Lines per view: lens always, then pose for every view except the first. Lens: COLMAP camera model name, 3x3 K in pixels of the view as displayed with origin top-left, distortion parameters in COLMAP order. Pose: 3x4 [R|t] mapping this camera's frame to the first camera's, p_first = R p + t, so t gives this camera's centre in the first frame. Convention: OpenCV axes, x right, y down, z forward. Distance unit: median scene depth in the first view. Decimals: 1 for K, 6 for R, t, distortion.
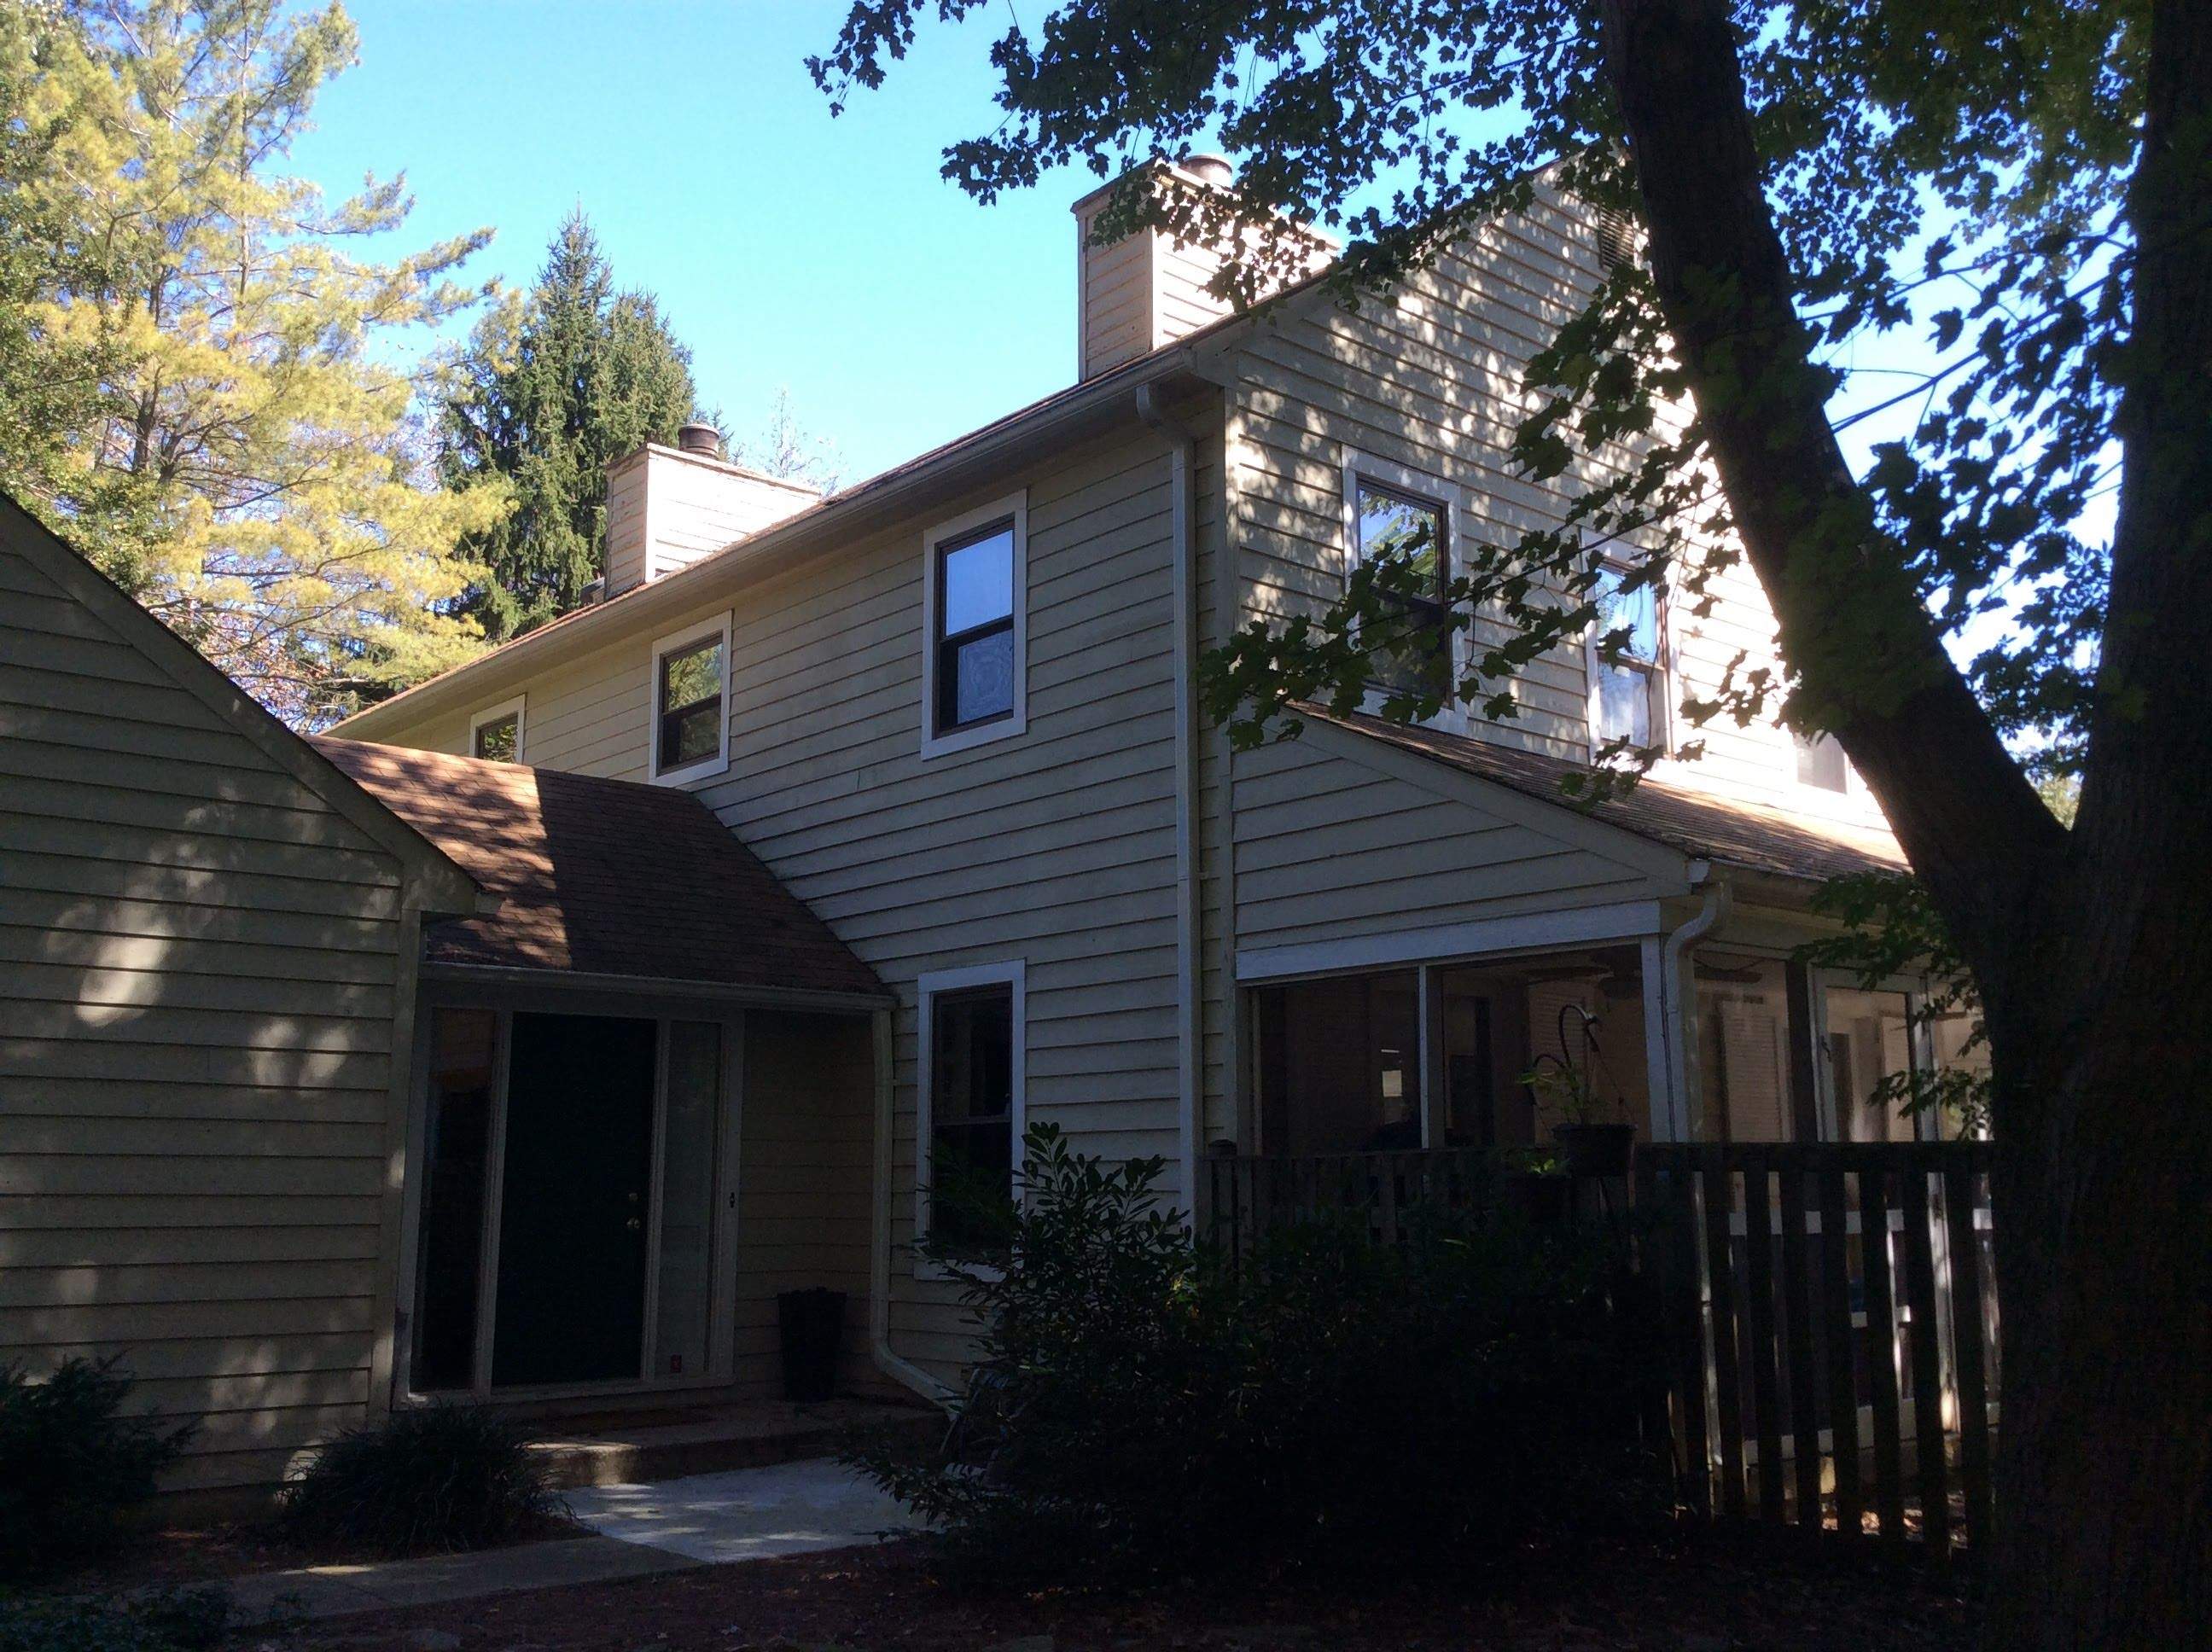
lens RADIAL K [[2046.2, 0, 1109.6], [0, 2046.2, 840.4], [0, 0, 1]] dist [0.130498, -0.256997]
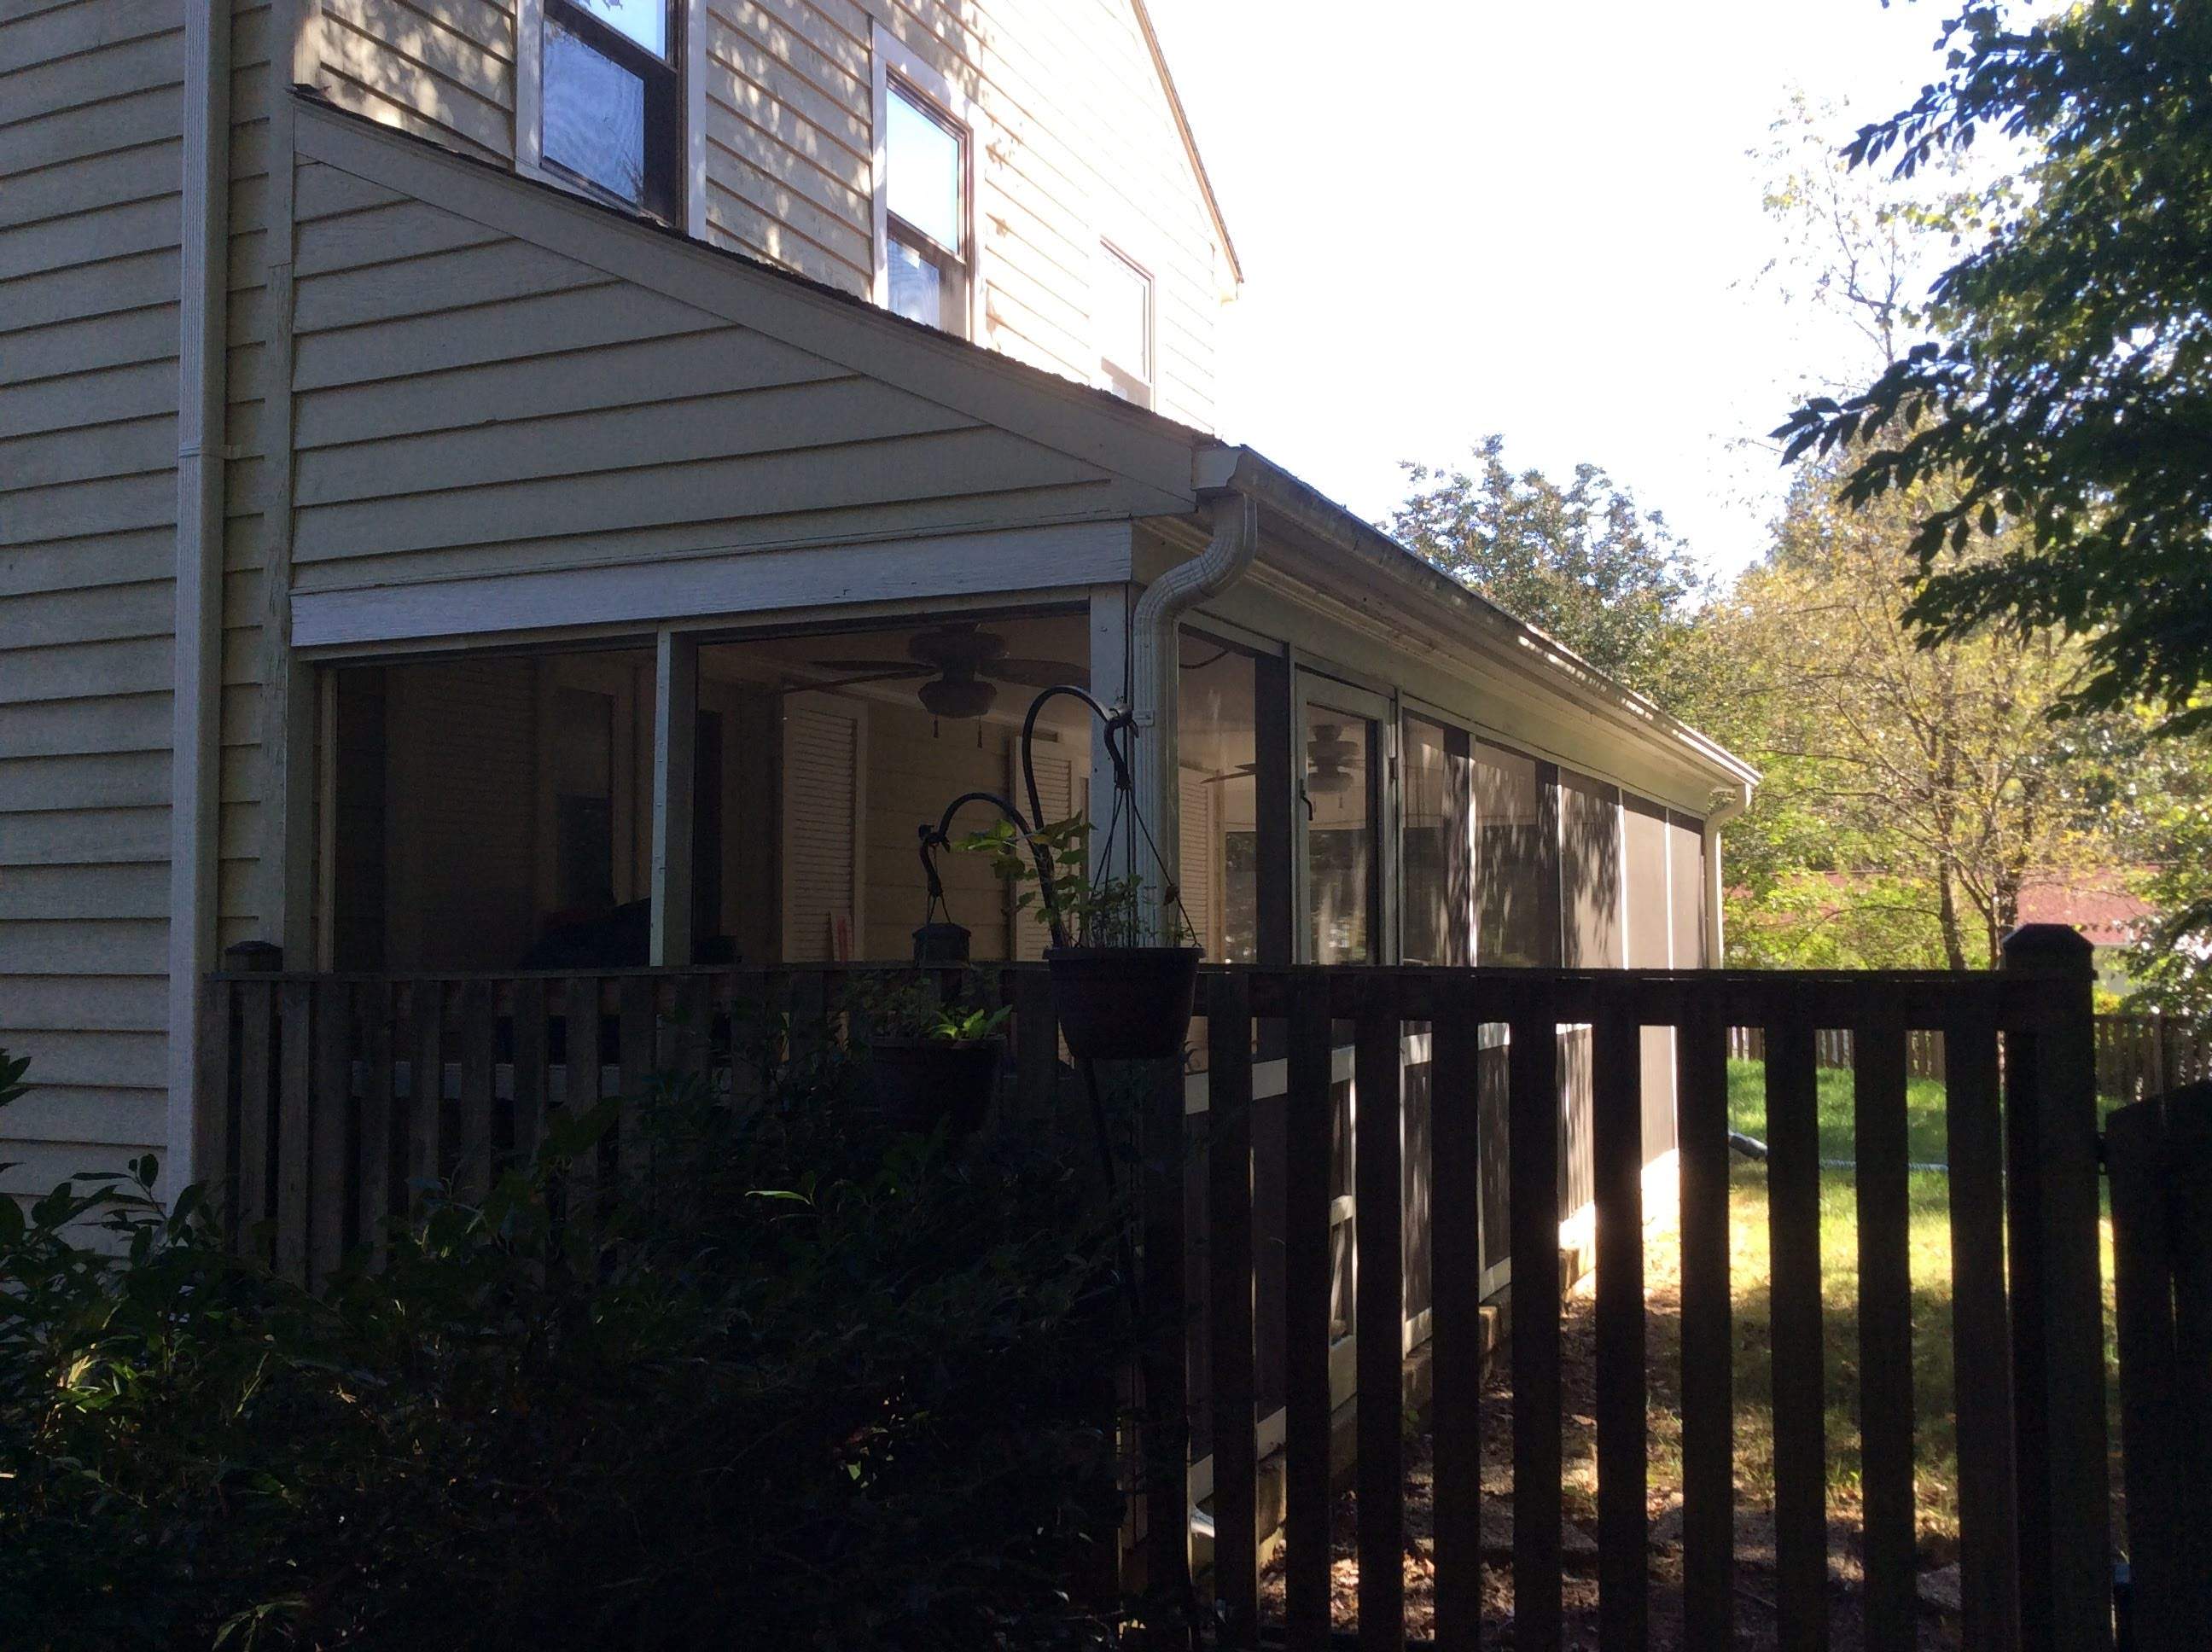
lens RADIAL K [[2046.2, 0, 1109.6], [0, 2046.2, 840.4], [0, 0, 1]] dist [0.130498, -0.256997]
pose [[0.908280, 0.020994, 0.417835, 0.025369], [-0.070710, 0.992075, 0.103862, 0.039099], [-0.412344, -0.123881, 0.902567, 0.347223]]
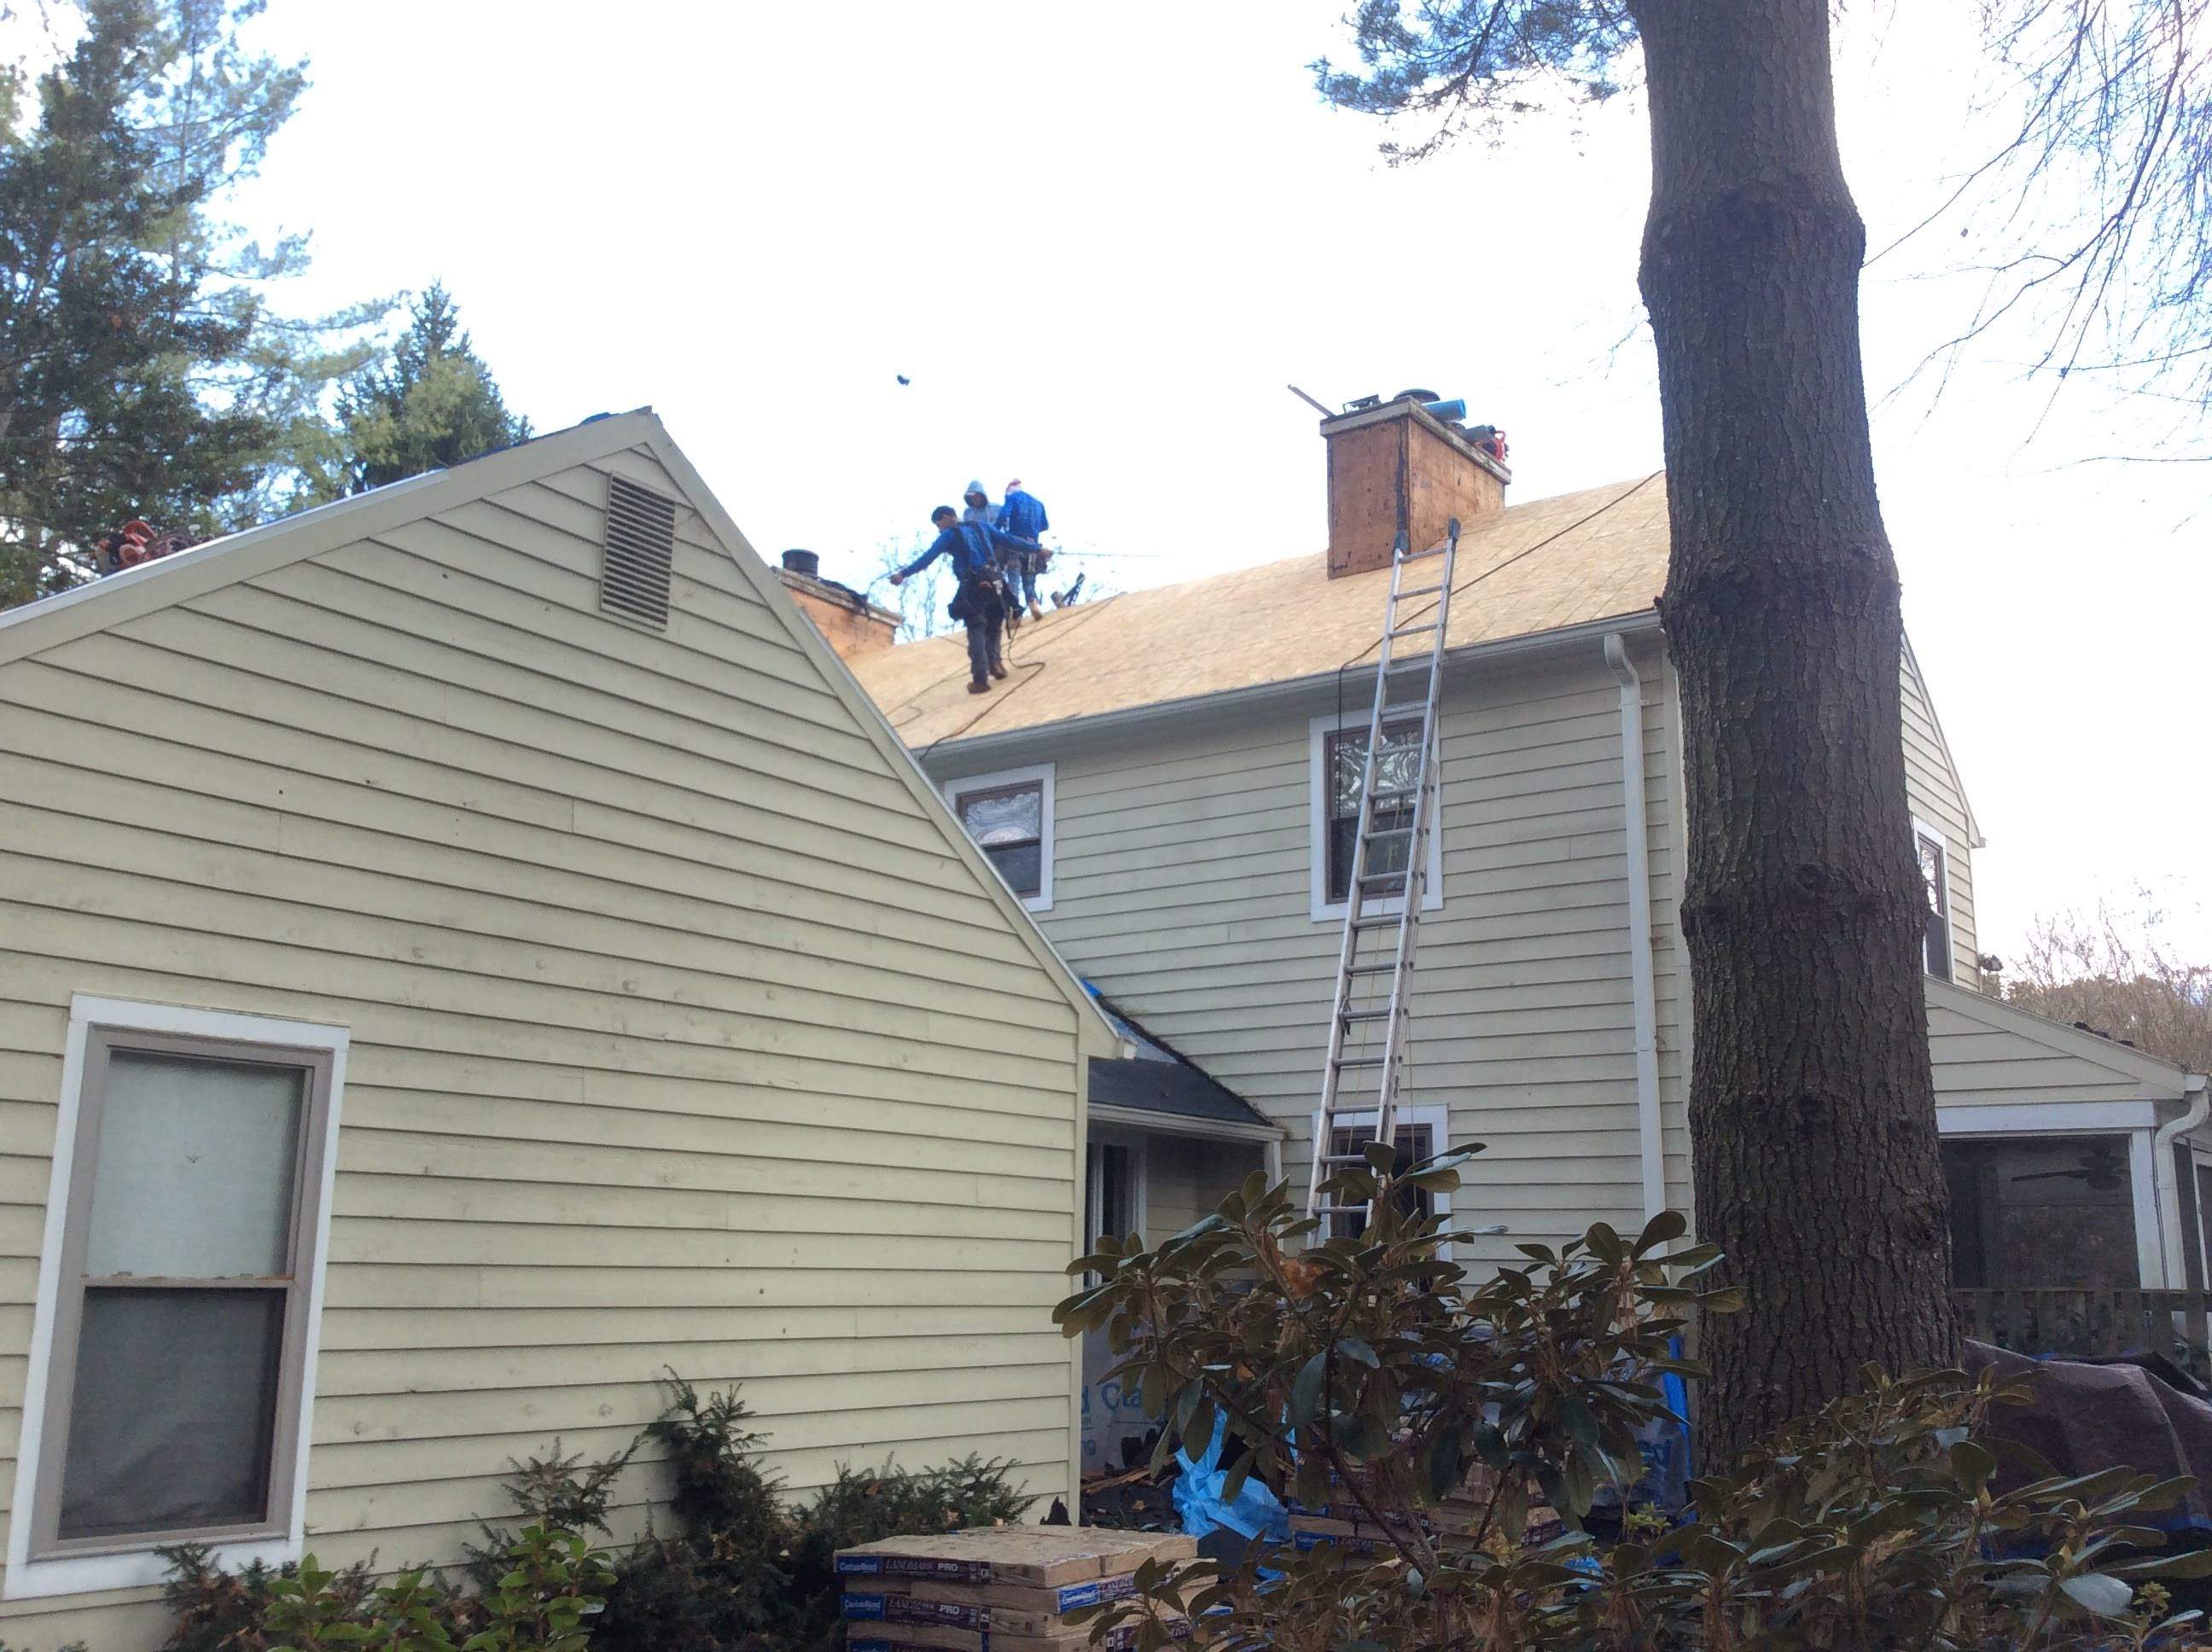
lens RADIAL K [[2046.2, 0, 1109.6], [0, 2046.2, 840.4], [0, 0, 1]] dist [0.130498, -0.256997]
pose [[0.973355, 0.062525, 0.220614, -0.462356], [-0.054433, 0.997609, -0.042576, -0.029799], [-0.222749, 0.029433, 0.974431, -0.092095]]
